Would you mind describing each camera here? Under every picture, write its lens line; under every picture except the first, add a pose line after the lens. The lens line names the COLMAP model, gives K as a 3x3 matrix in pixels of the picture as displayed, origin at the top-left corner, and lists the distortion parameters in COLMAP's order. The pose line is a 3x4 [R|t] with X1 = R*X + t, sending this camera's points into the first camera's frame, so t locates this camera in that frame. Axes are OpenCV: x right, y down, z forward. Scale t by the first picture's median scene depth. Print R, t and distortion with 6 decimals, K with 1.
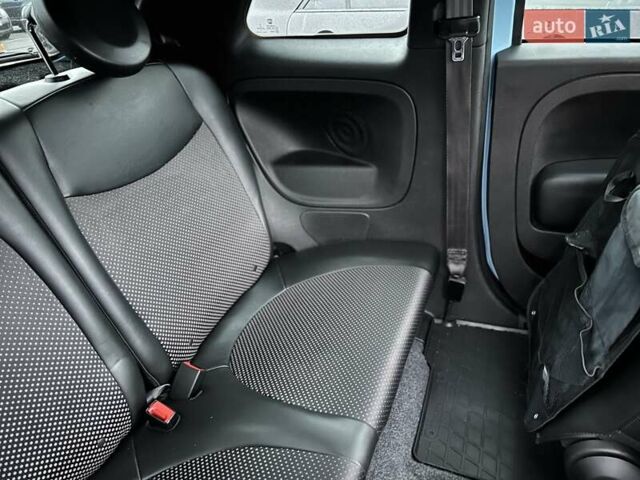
lens RADIAL K [[477.9, 0, 323.6], [0, 477.9, 242.3], [0, 0, 1]] dist [0.049855, -0.055279]
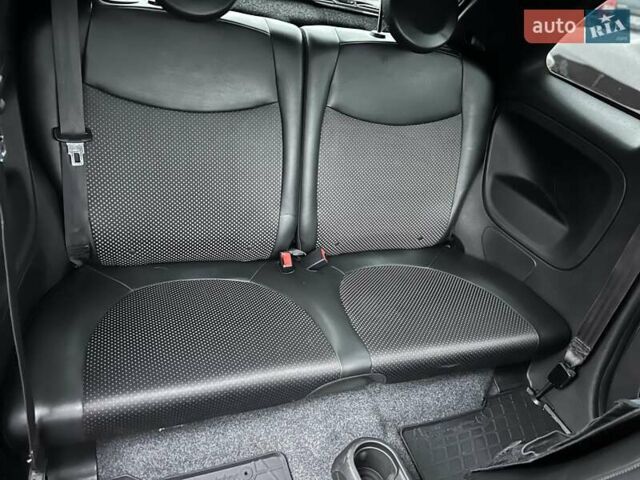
lens RADIAL K [[477.9, 0, 323.6], [0, 477.9, 242.3], [0, 0, 1]] dist [0.049855, -0.055279]
pose [[0.636935, 0.592122, -0.493666, 0.314773], [-0.582520, 0.789103, 0.194904, -0.031091], [0.504960, 0.163429, 0.847529, -0.140822]]
